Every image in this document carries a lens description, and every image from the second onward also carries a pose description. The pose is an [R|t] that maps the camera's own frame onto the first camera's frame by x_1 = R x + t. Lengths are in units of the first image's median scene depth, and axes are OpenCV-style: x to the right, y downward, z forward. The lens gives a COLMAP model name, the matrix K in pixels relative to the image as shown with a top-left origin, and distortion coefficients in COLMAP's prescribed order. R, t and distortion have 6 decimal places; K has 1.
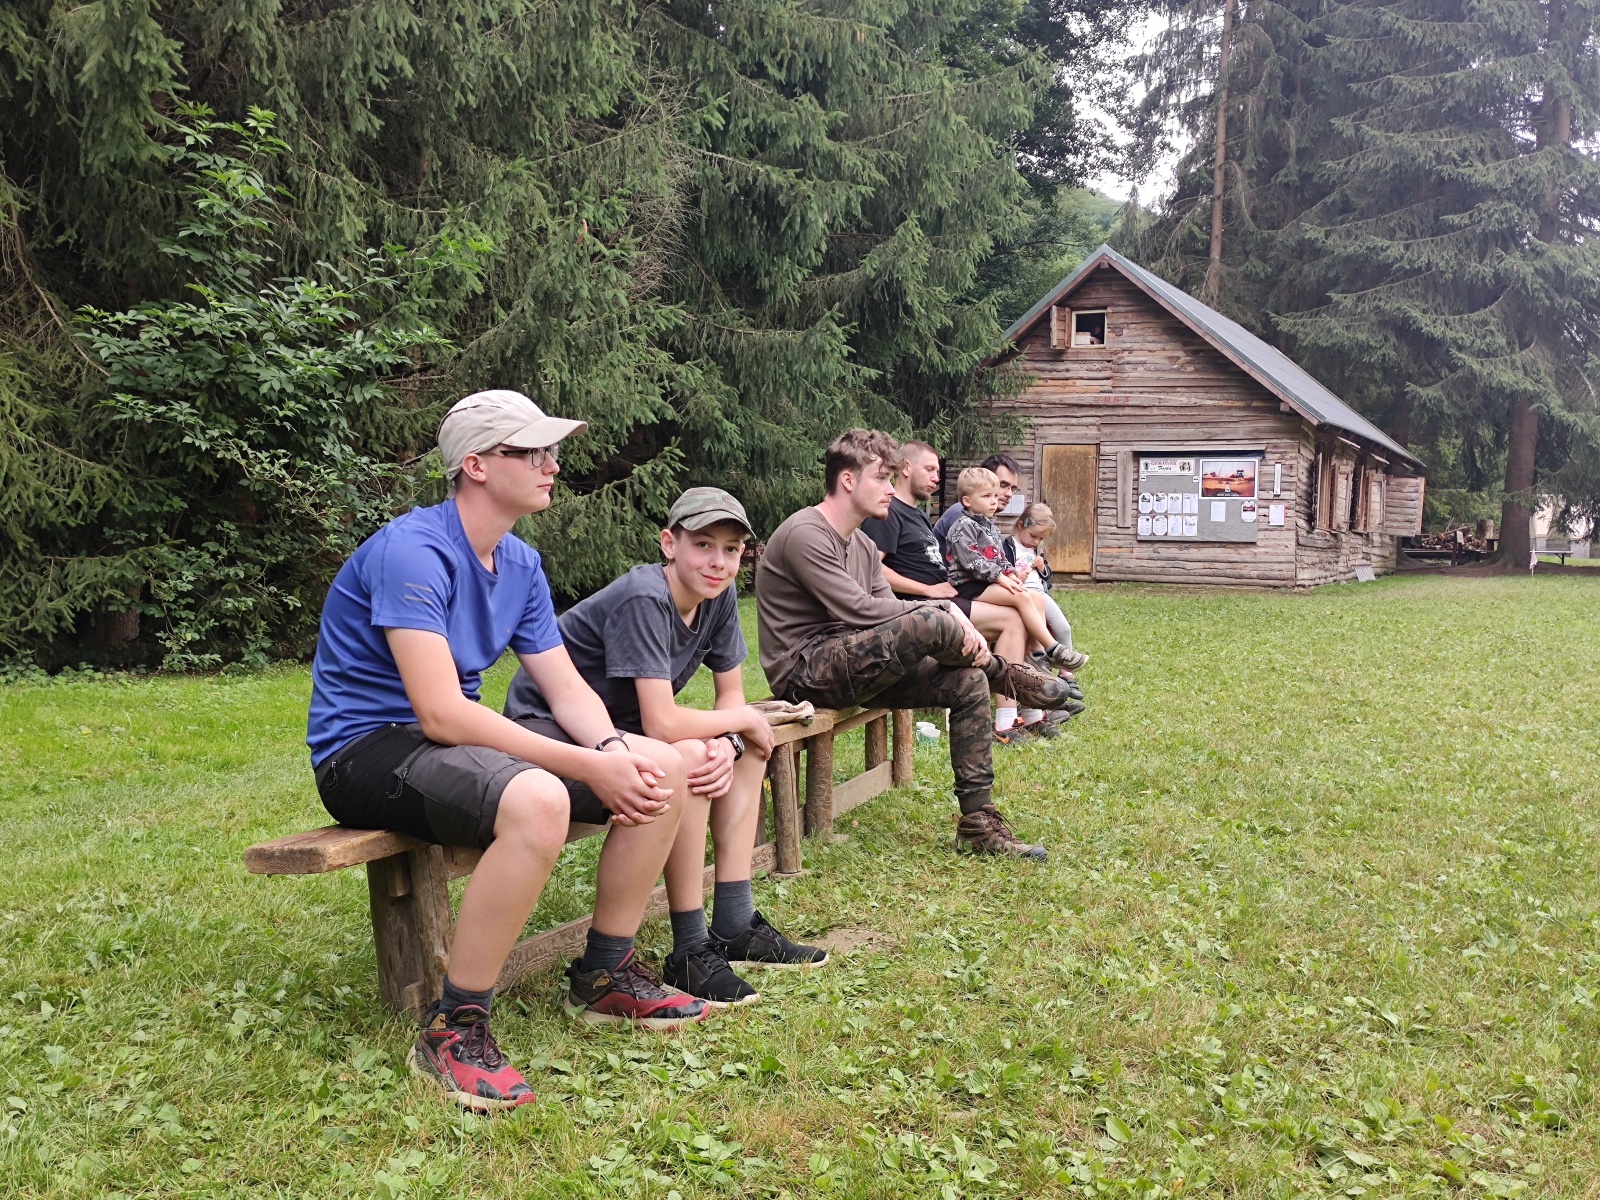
lens RADIAL K [[1622.8, 0, 789.4], [0, 1622.8, 605.5], [0, 0, 1]] dist [0.050490, 0.000000]
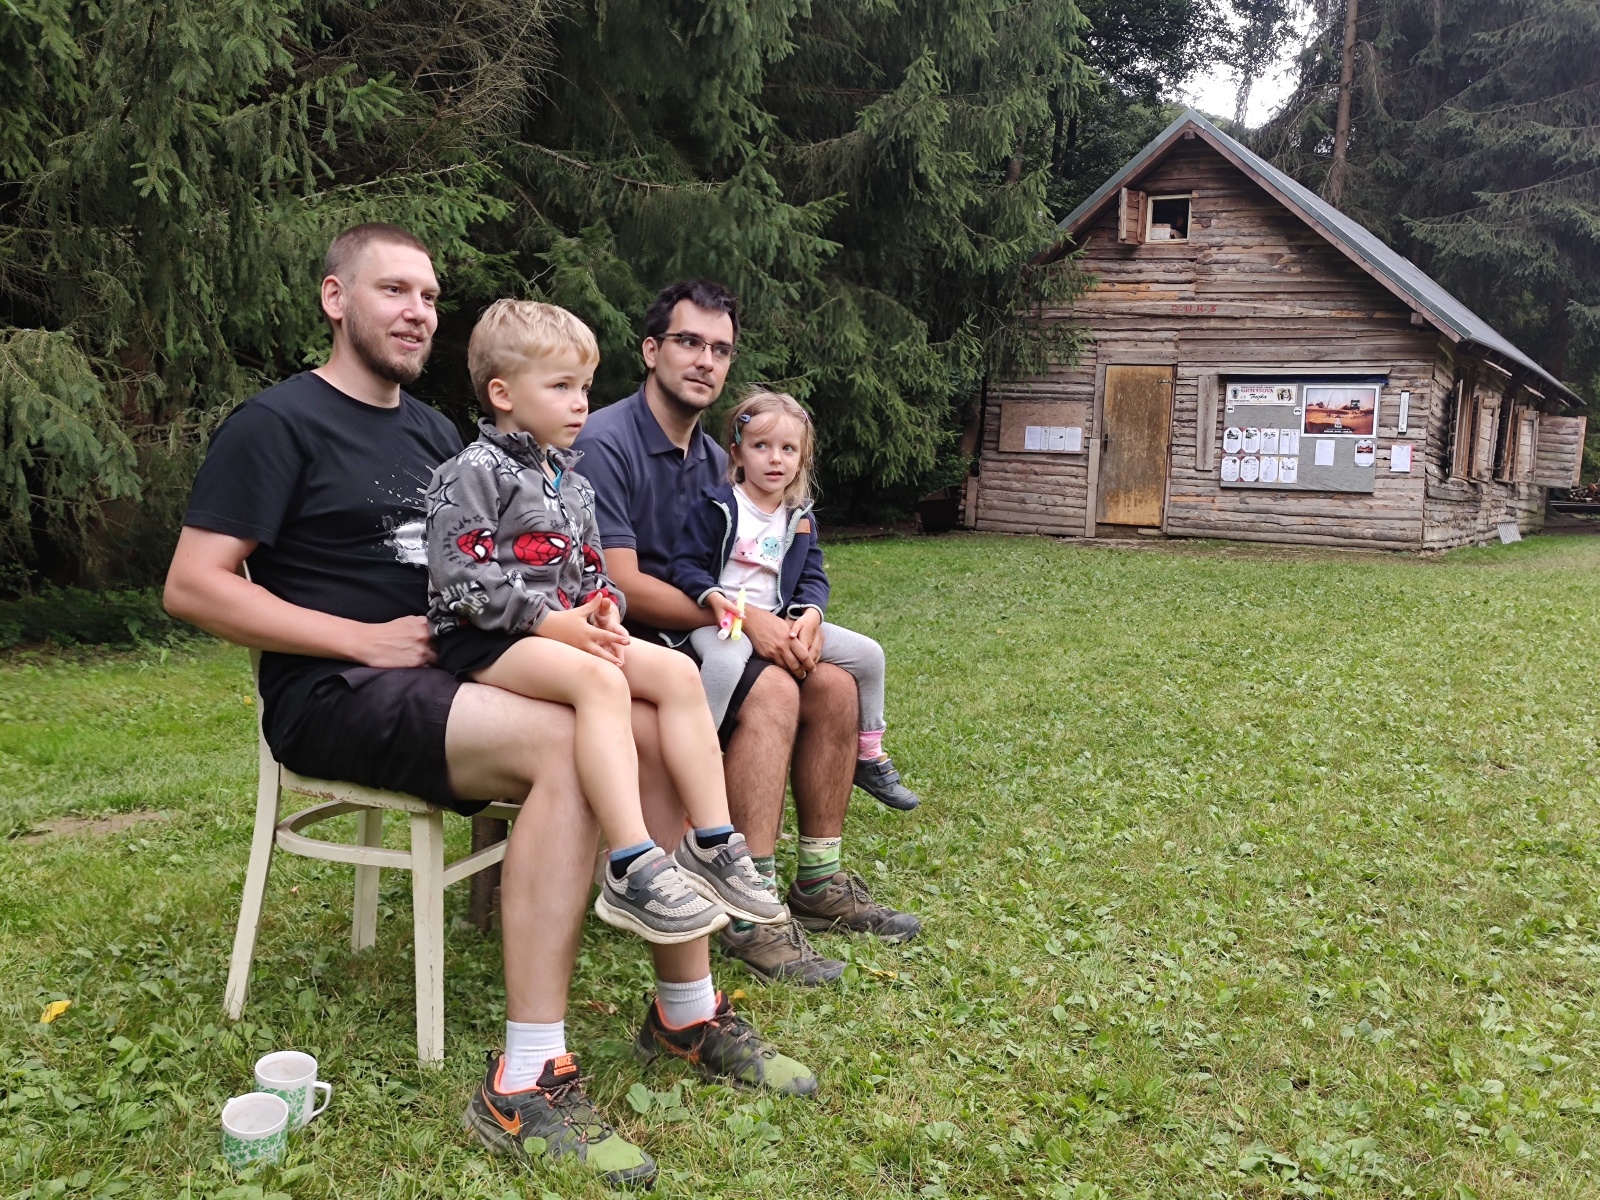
lens RADIAL K [[1622.8, 0, 809.3], [0, 1622.8, 604.5], [0, 0, 1]] dist [0.050490, 0.000000]
pose [[0.998210, 0.024517, -0.054542, 0.058589], [-0.022382, 0.998972, 0.039416, -0.009726], [0.055452, -0.038124, 0.997733, 0.194058]]
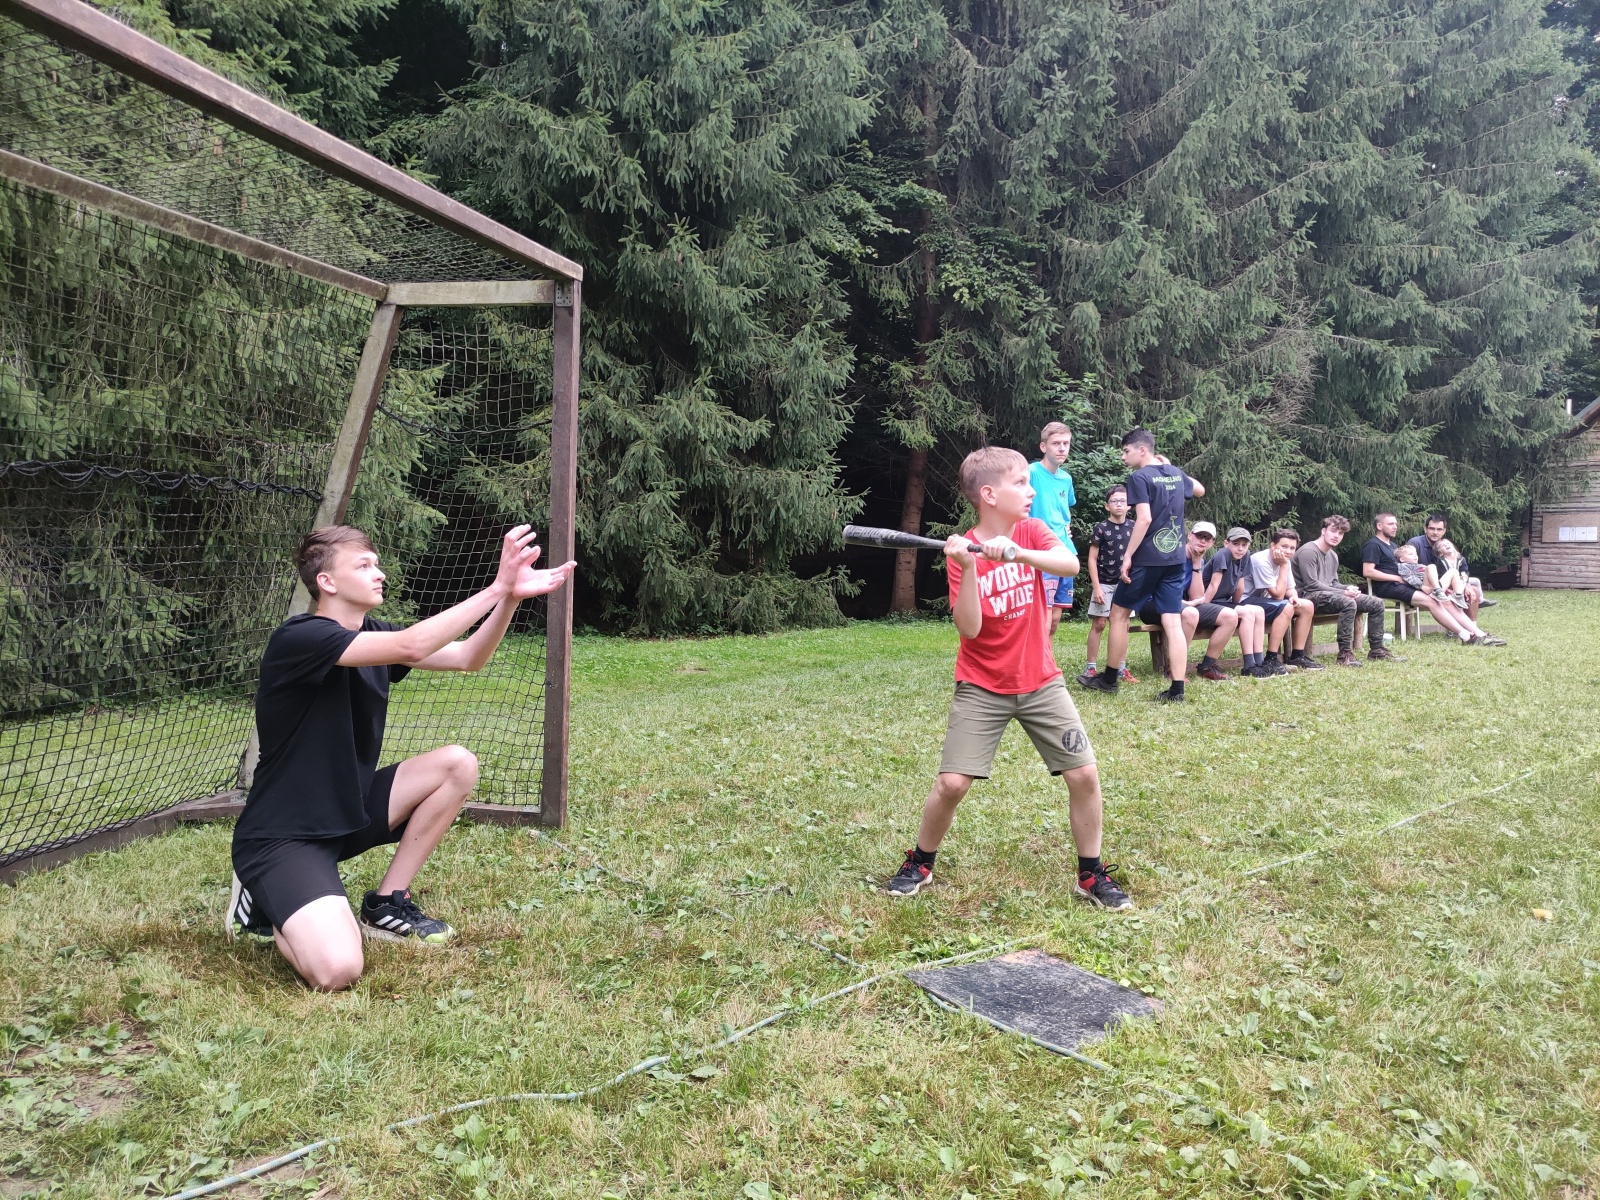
lens RADIAL K [[1159.4, 0, 797.9], [0, 1159.4, 593.5], [0, 0, 1]] dist [0.020812, -0.008779]
pose [[0.866507, -0.000344, -0.499165, 0.052034], [-0.008686, 0.999838, -0.015768, 0.012575], [0.499090, 0.017999, 0.866363, -0.235969]]
